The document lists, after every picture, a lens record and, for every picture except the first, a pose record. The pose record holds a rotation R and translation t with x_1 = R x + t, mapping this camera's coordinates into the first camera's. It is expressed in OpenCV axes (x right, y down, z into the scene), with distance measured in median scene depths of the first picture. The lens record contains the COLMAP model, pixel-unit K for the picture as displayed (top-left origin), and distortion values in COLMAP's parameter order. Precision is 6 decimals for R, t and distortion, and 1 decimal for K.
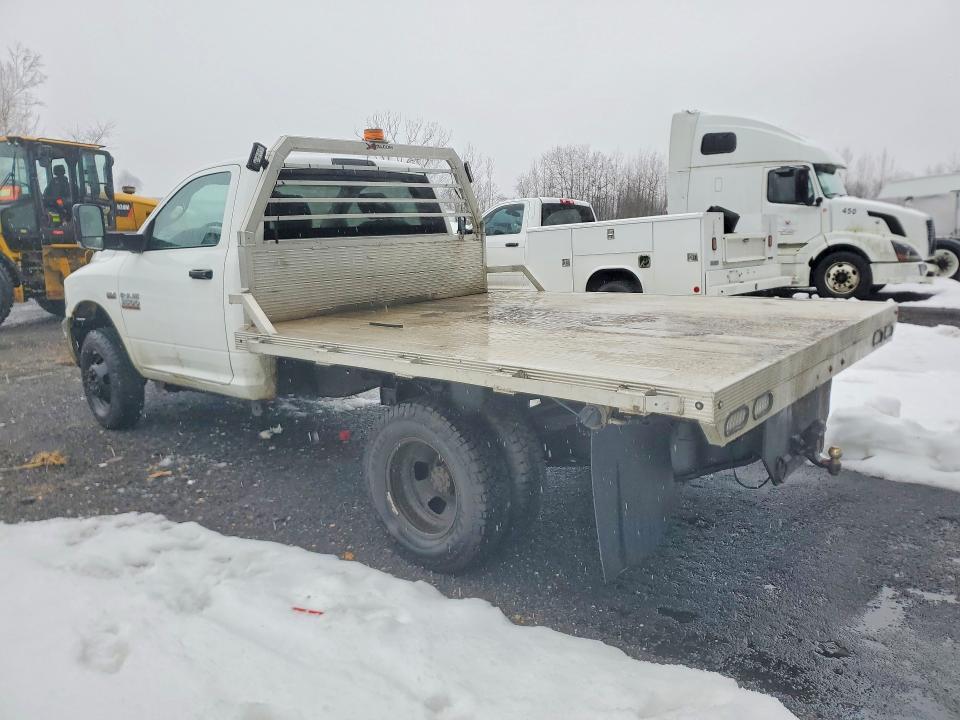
lens RADIAL K [[722.6, 0, 480.0], [0, 722.6, 360.0], [0, 0, 1]] dist [0.004878, 0.000391]
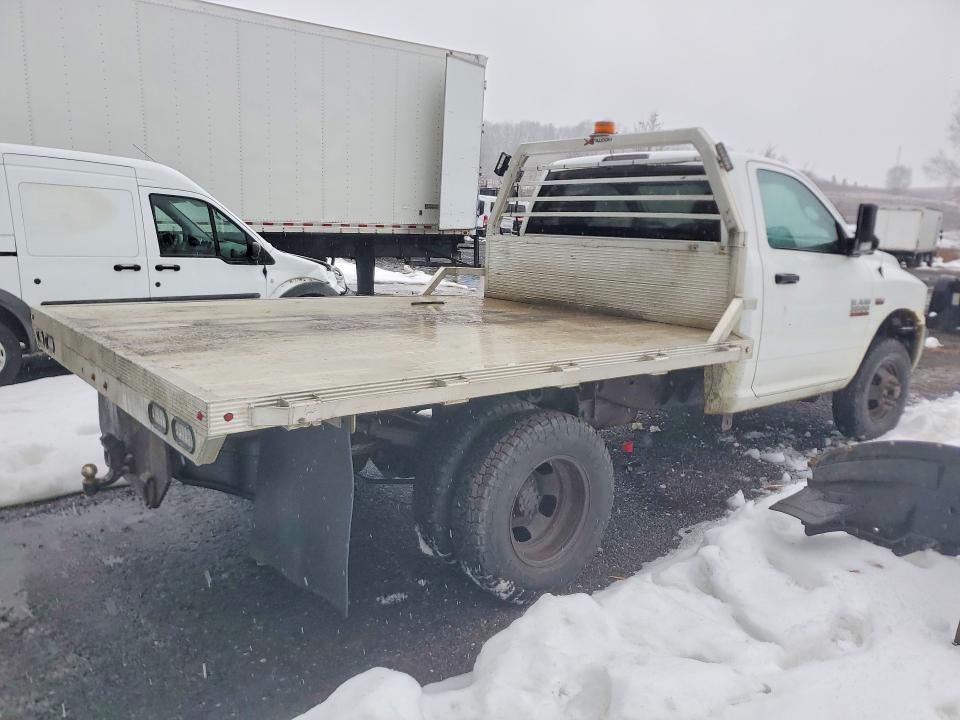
lens RADIAL K [[772.8, 0, 480.0], [0, 772.8, 360.0], [0, 0, 1]] dist [0.001403, 0.000385]
pose [[-0.181467, 0.207897, -0.961170, 0.838558], [-0.193142, 0.950827, 0.242124, -0.222171], [0.964244, 0.229580, -0.132390, 0.977637]]
